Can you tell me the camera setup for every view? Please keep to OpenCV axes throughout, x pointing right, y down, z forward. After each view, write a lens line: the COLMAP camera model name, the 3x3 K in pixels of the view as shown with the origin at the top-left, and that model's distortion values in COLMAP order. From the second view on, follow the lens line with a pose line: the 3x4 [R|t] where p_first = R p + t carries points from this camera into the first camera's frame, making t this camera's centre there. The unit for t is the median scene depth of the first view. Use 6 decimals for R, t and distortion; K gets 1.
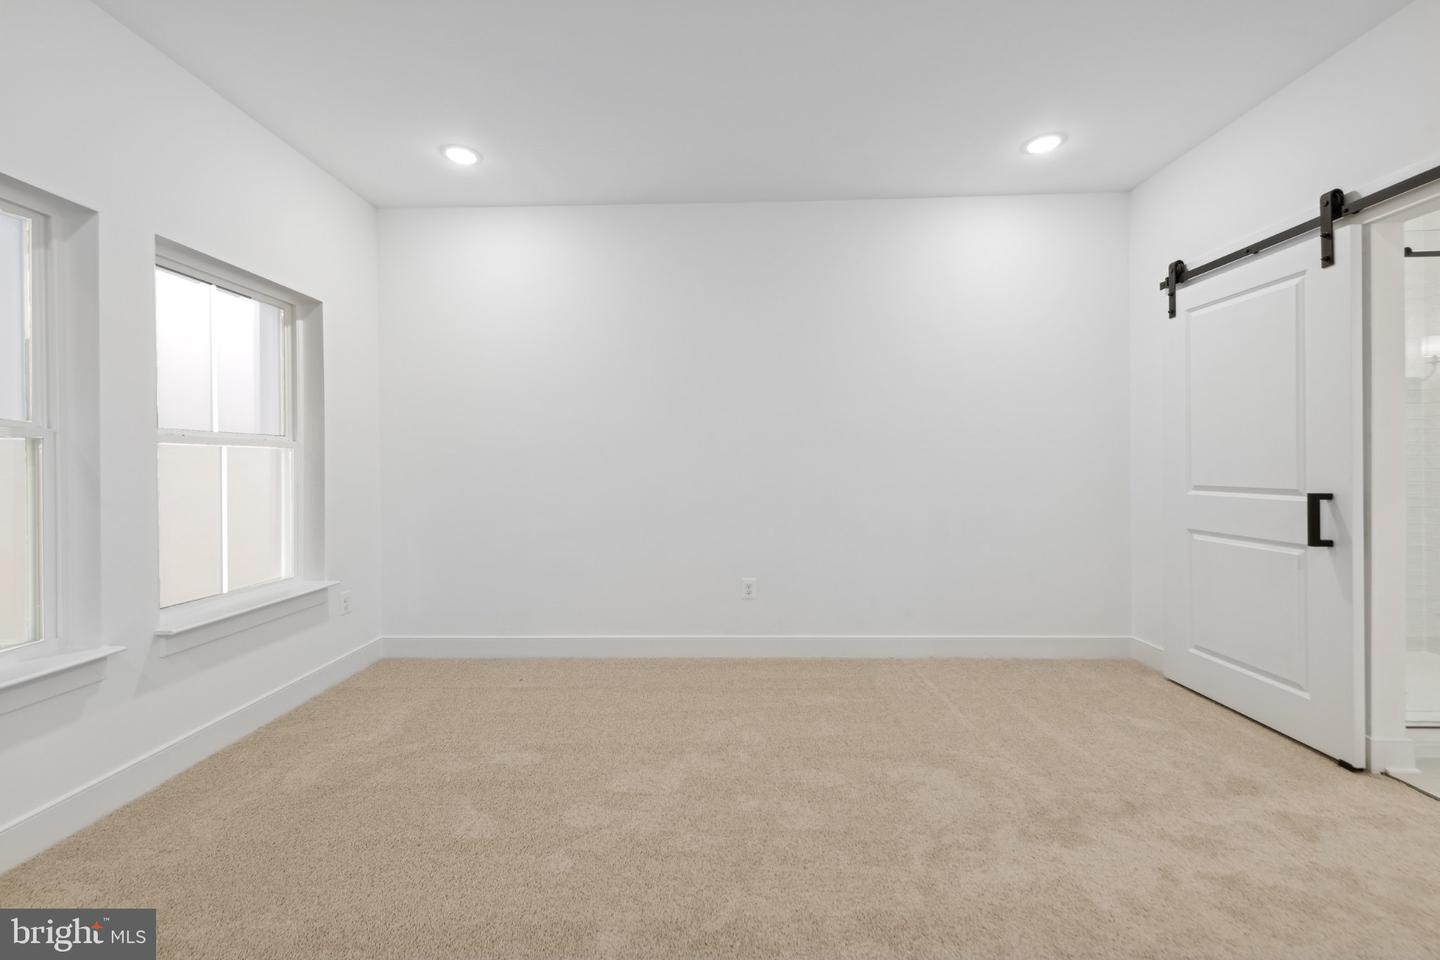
lens RADIAL K [[560.8, 0, 716.1], [0, 560.8, 470.7], [0, 0, 1]] dist [0.013030, -0.003891]
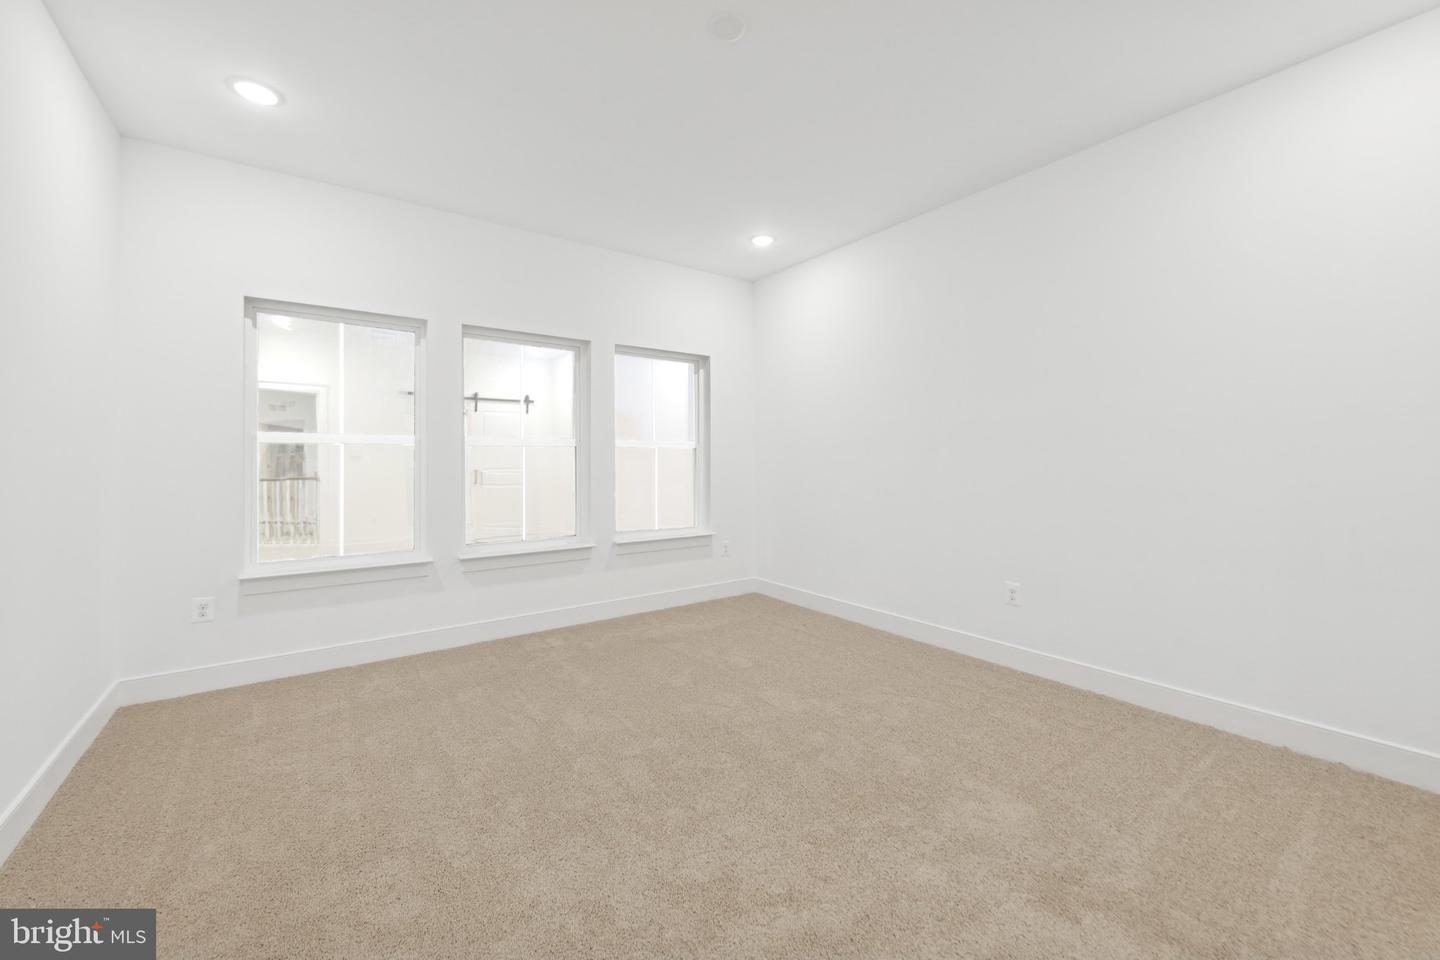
lens RADIAL K [[560.8, 0, 713.3], [0, 560.8, 464.1], [0, 0, 1]] dist [0.013030, -0.003891]
pose [[0.610714, 0.013492, -0.791736, 0.573543], [-0.010626, 0.999904, 0.008843, -0.009555], [0.791780, 0.003012, 0.610799, 0.042207]]
